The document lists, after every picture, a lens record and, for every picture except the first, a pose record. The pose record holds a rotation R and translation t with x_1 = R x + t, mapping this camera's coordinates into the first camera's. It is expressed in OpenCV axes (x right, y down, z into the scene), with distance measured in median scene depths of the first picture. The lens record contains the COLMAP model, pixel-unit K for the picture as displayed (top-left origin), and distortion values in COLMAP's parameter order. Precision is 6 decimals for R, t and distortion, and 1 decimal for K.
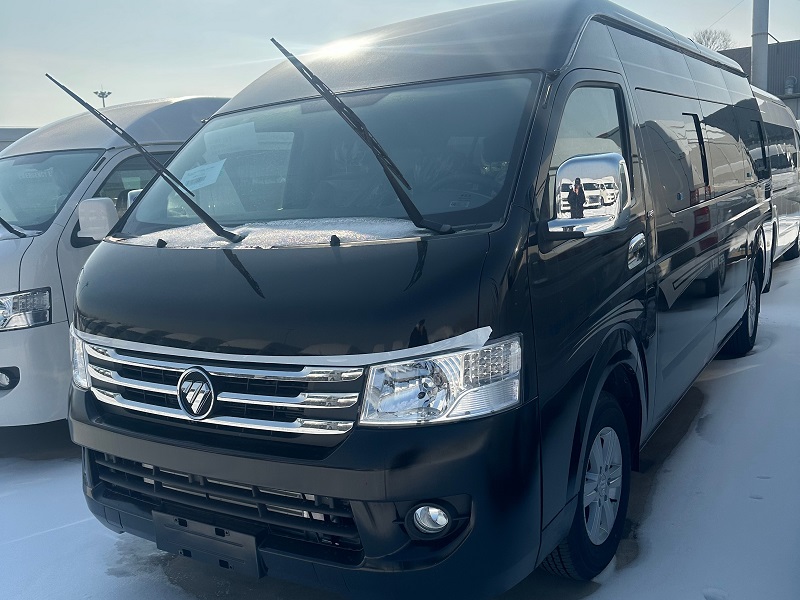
lens RADIAL K [[745.1, 0, 411.7], [0, 745.1, 308.9], [0, 0, 1]] dist [0.104897, 0.000000]
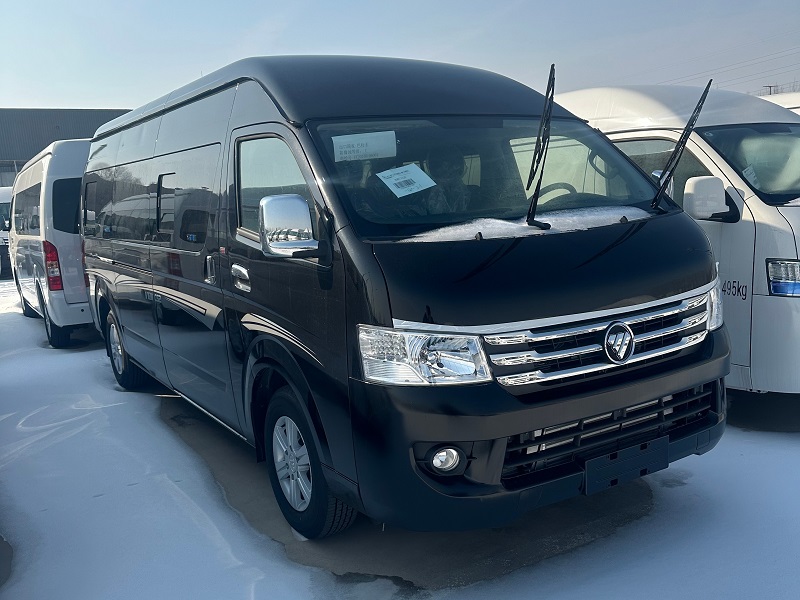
lens RADIAL K [[745.1, 0, 405.1], [0, 745.1, 304.7], [0, 0, 1]] dist [0.104897, 0.000000]
pose [[0.441635, -0.101308, 0.891457, -1.546043], [0.173673, 0.984464, 0.025838, -0.043715], [-0.880225, 0.143411, 0.452369, 0.741823]]
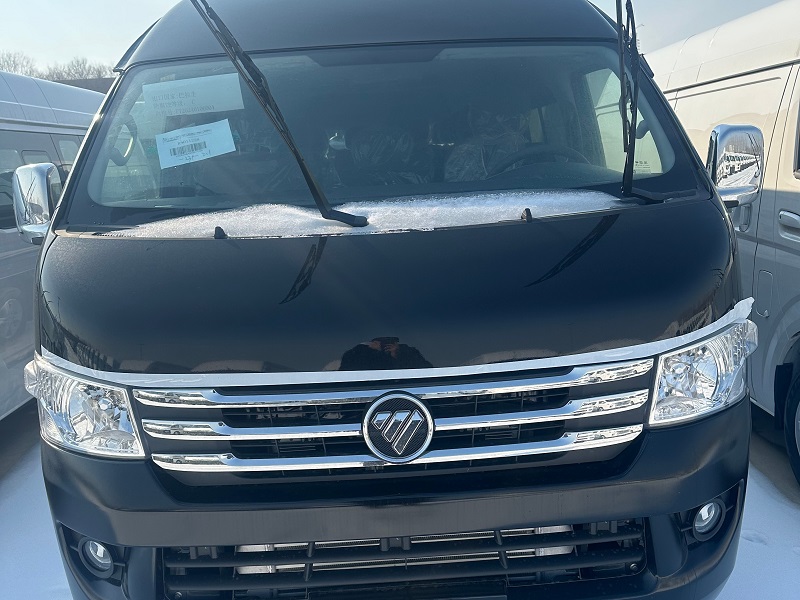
lens RADIAL K [[745.1, 0, 403.9], [0, 745.1, 306.1], [0, 0, 1]] dist [0.104897, 0.000000]
pose [[0.835809, -0.084177, 0.542529, -0.670998], [0.090606, 0.995775, 0.014914, -0.016765], [-0.541493, 0.036691, 0.839904, 0.378288]]
